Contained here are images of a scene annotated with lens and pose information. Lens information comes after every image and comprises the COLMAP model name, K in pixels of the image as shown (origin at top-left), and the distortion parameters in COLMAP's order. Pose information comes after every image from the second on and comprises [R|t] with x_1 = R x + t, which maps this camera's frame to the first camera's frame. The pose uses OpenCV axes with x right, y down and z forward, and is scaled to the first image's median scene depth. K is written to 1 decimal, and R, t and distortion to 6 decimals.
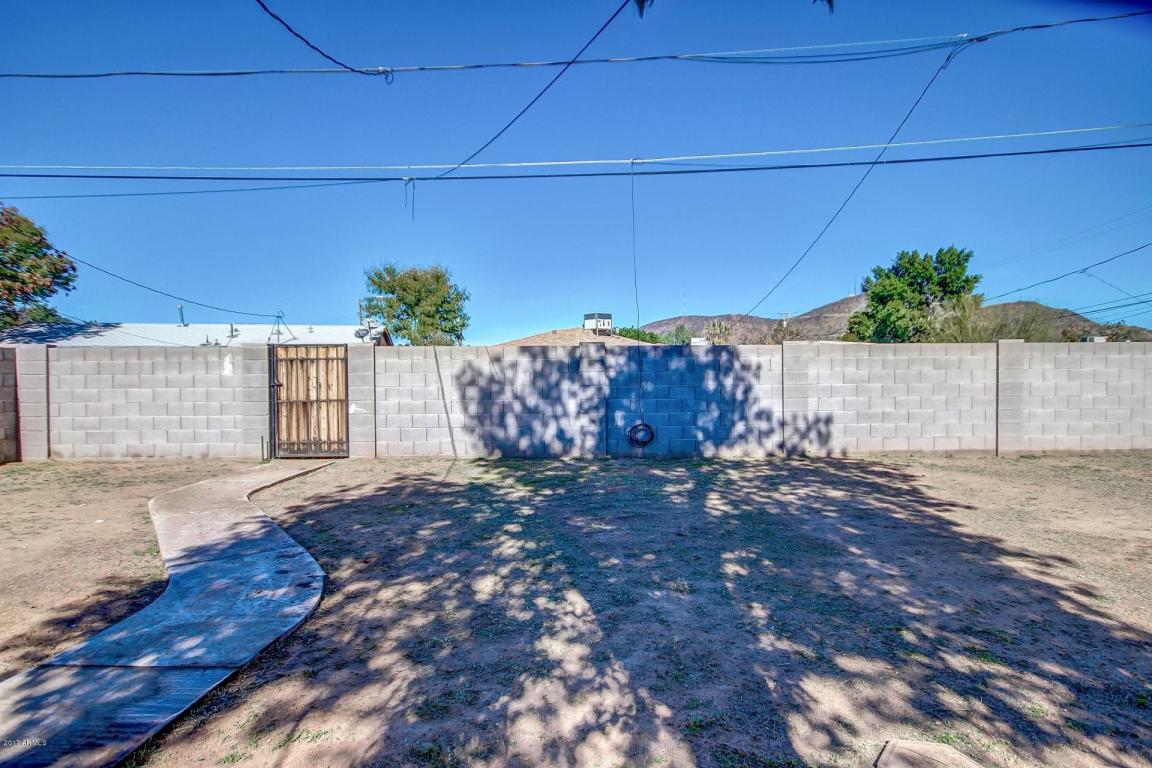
lens RADIAL K [[576.8, 0, 585.4], [0, 576.8, 393.1], [0, 0, 1]] dist [0.002303, 0.000139]
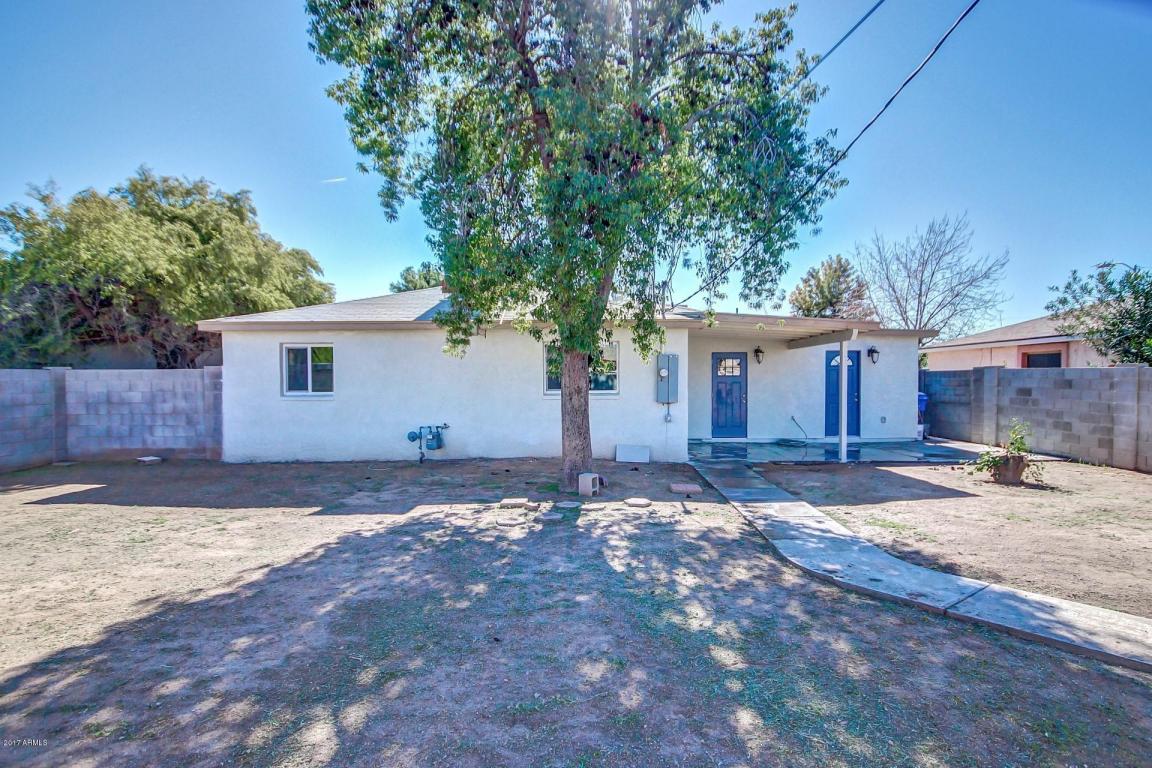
lens RADIAL K [[611.9, 0, 588.4], [0, 611.9, 382.8], [0, 0, 1]] dist [0.008388, 0.000162]
pose [[-0.999895, 0.008833, 0.011466, 0.013594], [0.009108, 0.999665, 0.024212, -0.054082], [-0.011248, 0.024314, -0.999641, 0.928129]]
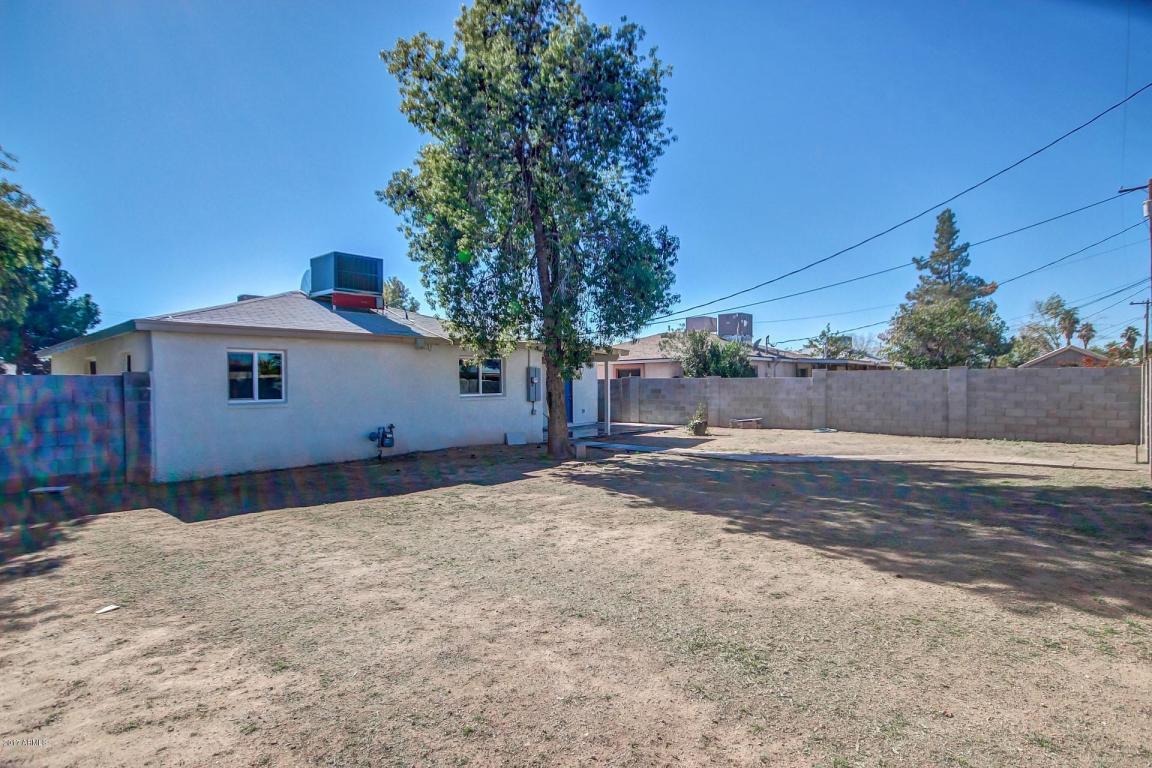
lens RADIAL K [[594.9, 0, 585.1], [0, 594.9, 389.7], [0, 0, 1]] dist [0.008105, -0.000467]
pose [[-0.680772, 0.019414, -0.732238, 1.026955], [0.002309, 0.999701, 0.024358, -0.057114], [0.732492, 0.014892, -0.680613, 0.968116]]
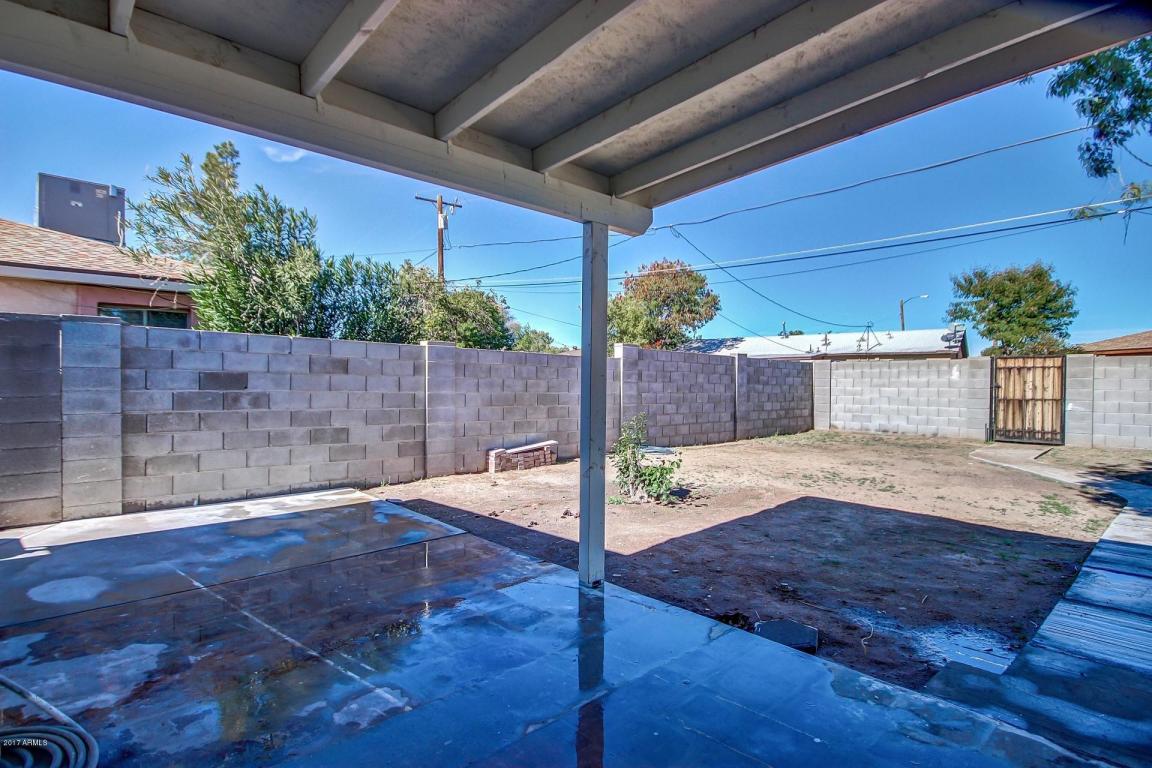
lens RADIAL K [[576.8, 0, 585.4], [0, 576.8, 393.1], [0, 0, 1]] dist [0.002303, 0.000139]
pose [[0.689729, 0.025025, -0.723635, -0.221199], [-0.023254, 0.999653, 0.012406, 0.006202], [0.723694, 0.008271, 0.690072, -0.633815]]
